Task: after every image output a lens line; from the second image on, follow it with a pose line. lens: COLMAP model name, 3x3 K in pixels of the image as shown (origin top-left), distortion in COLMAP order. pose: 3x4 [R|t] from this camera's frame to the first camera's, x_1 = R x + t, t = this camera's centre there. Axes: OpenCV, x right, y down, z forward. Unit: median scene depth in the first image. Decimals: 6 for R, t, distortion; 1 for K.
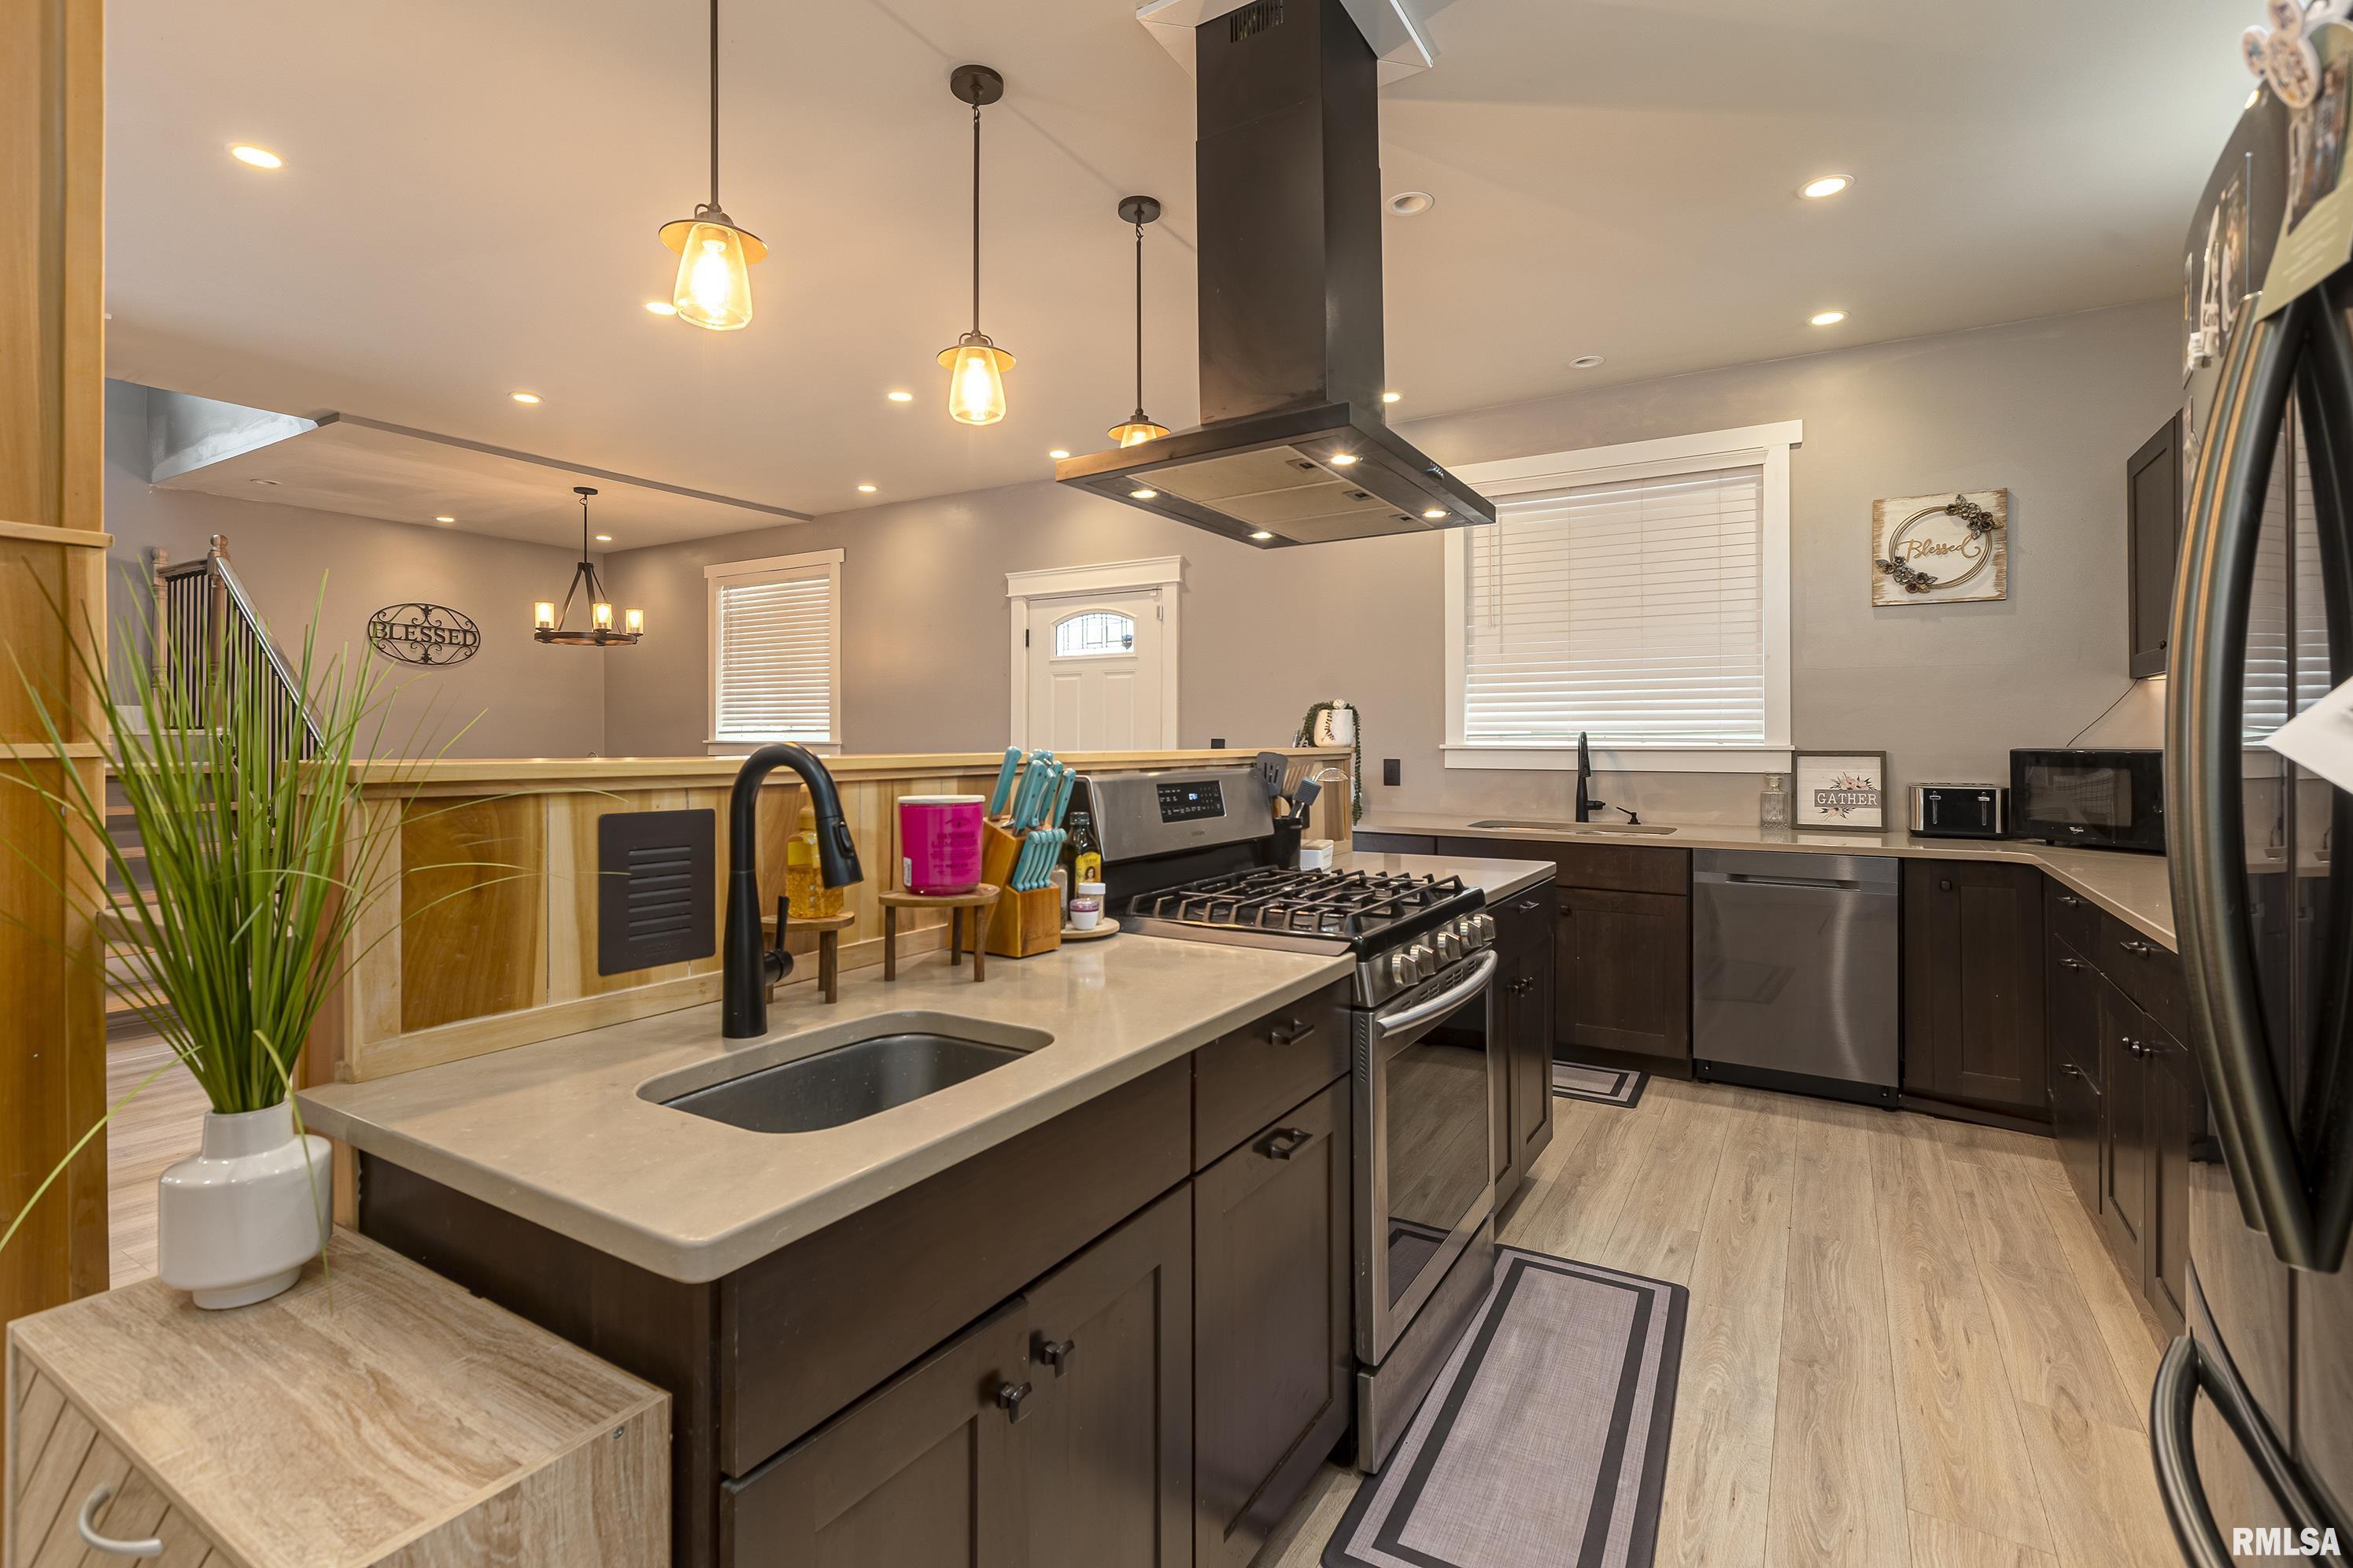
lens RADIAL K [[1072.3, 0, 1173.1], [0, 1072.3, 762.5], [0, 0, 1]] dist [0.001858, 0.000358]
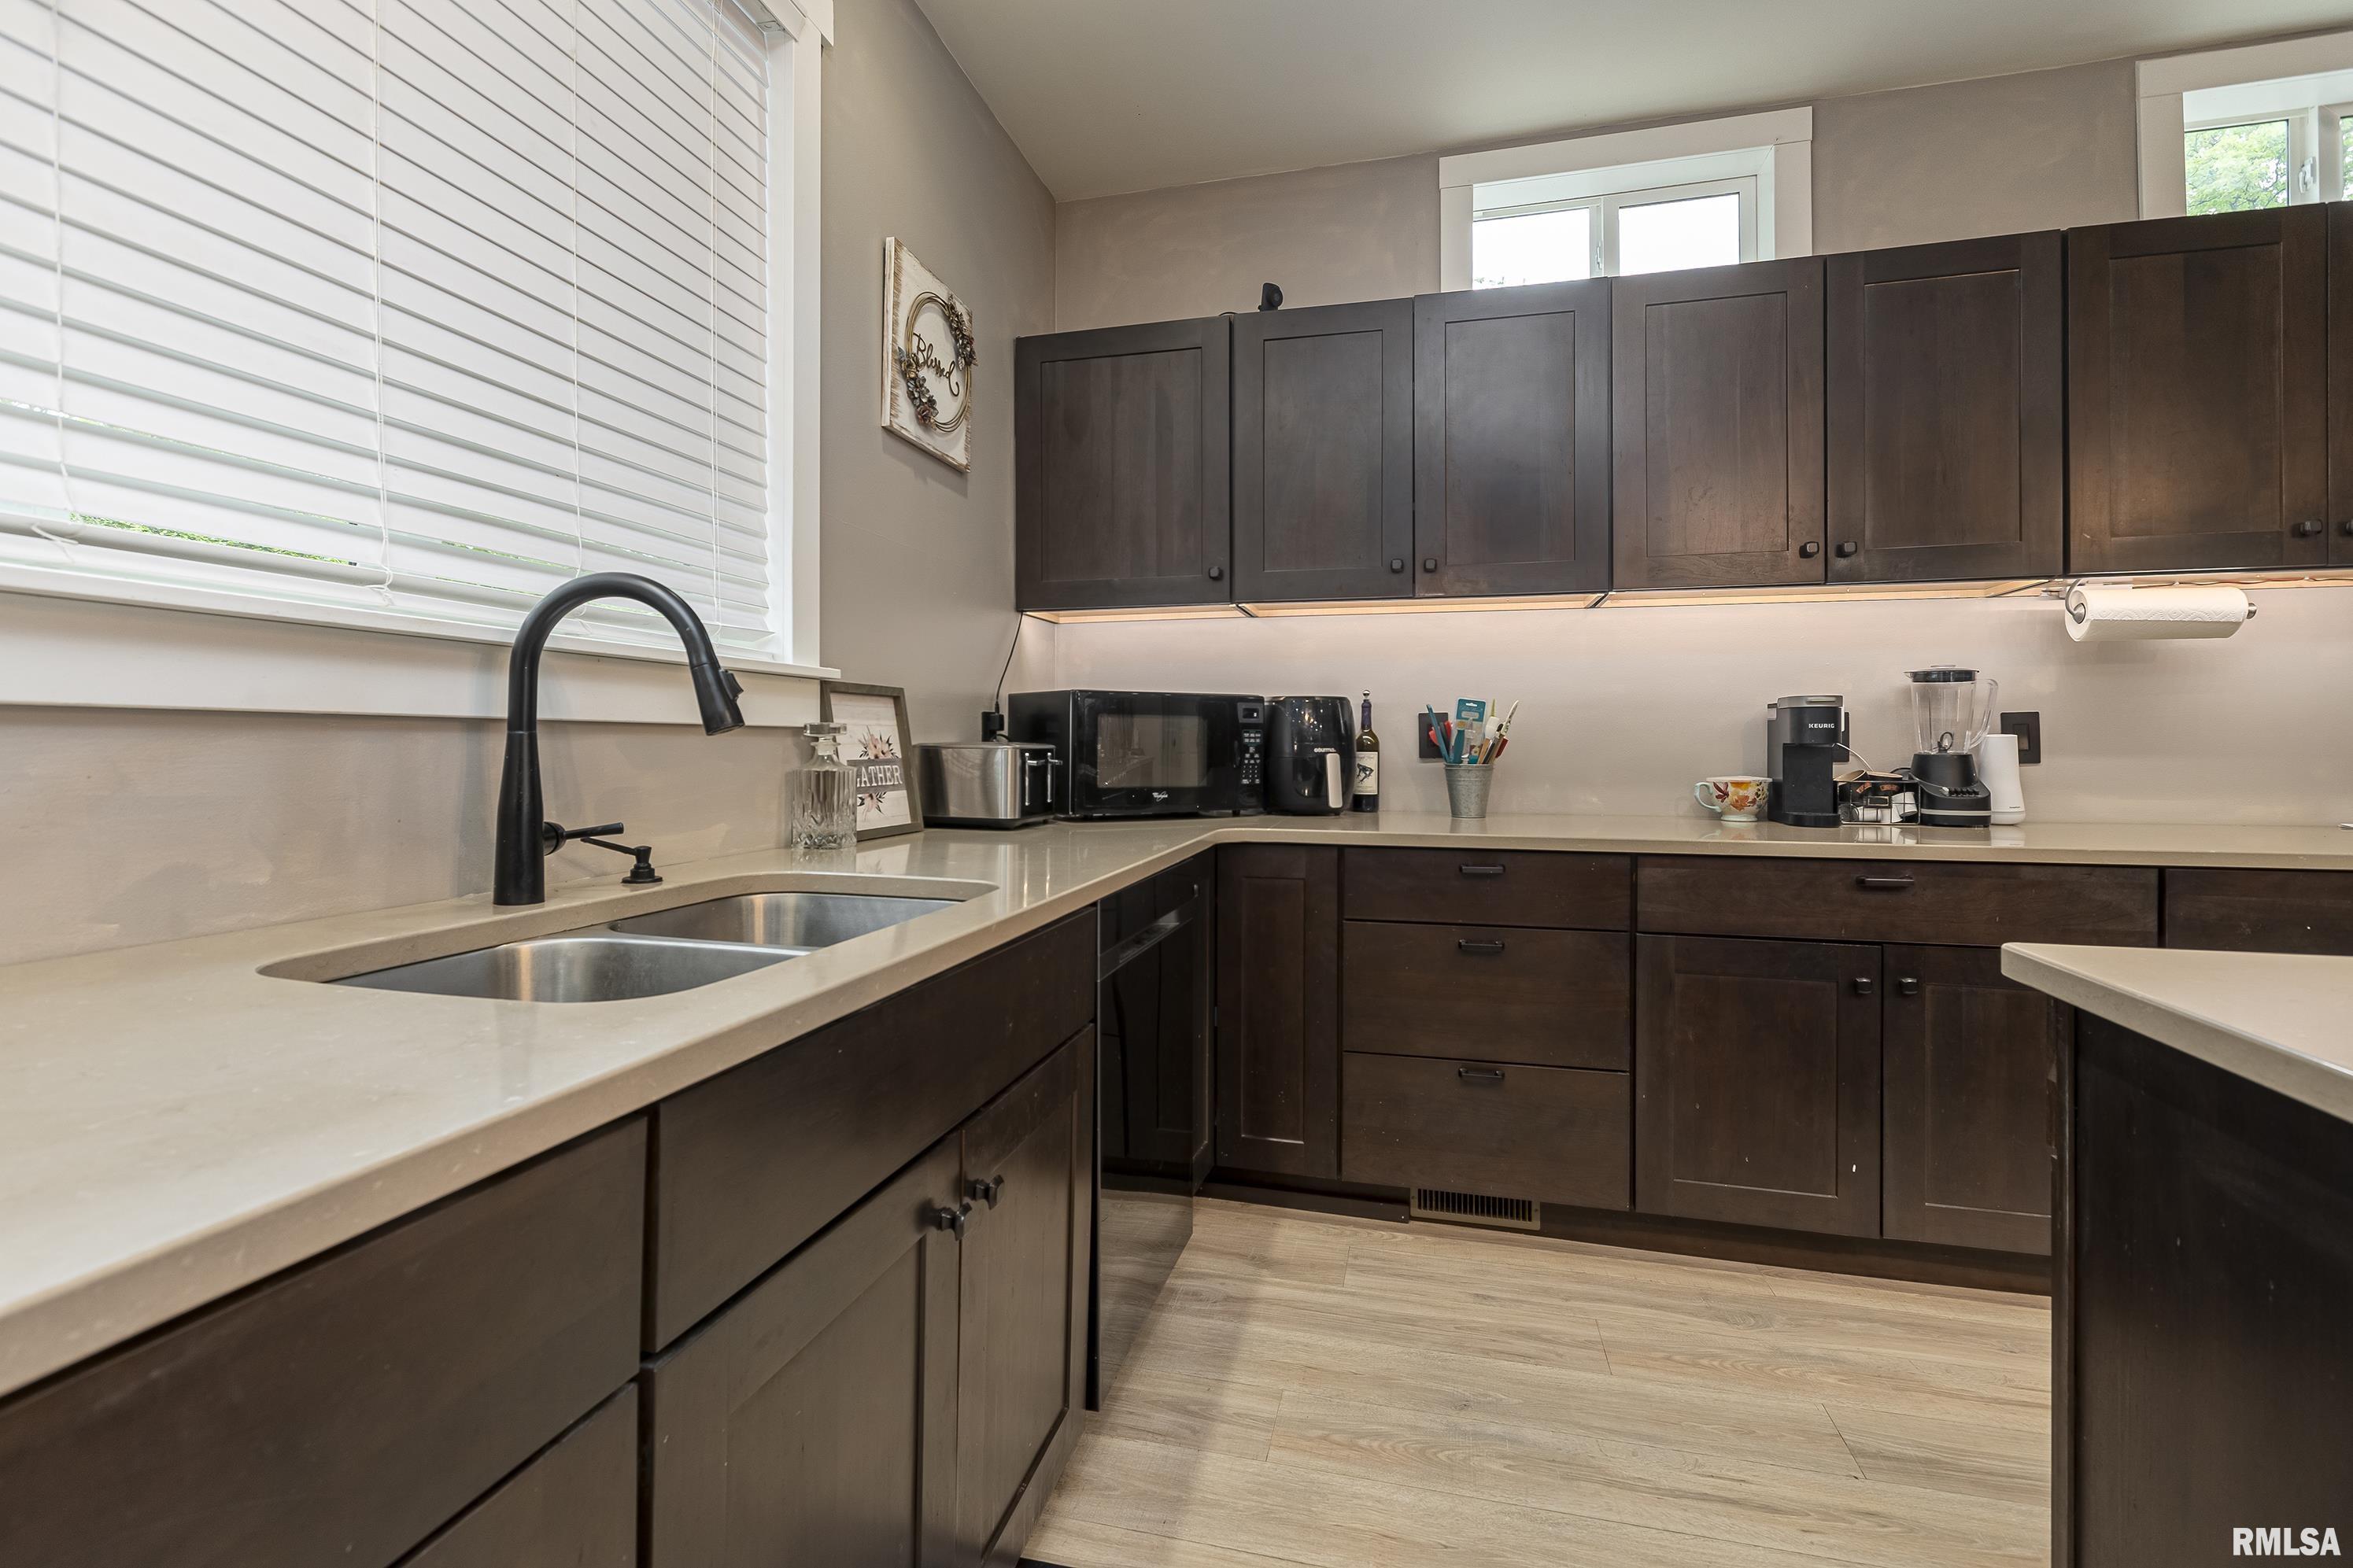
lens RADIAL K [[1072.3, 0, 1156.2], [0, 1072.3, 741.7], [0, 0, 1]] dist [0.001858, 0.000358]
pose [[-0.285718, 0.000923, 0.958313, 0.055862], [0.010368, 0.999944, 0.002128, 0.012071], [-0.958258, 0.010543, -0.285711, 0.717042]]
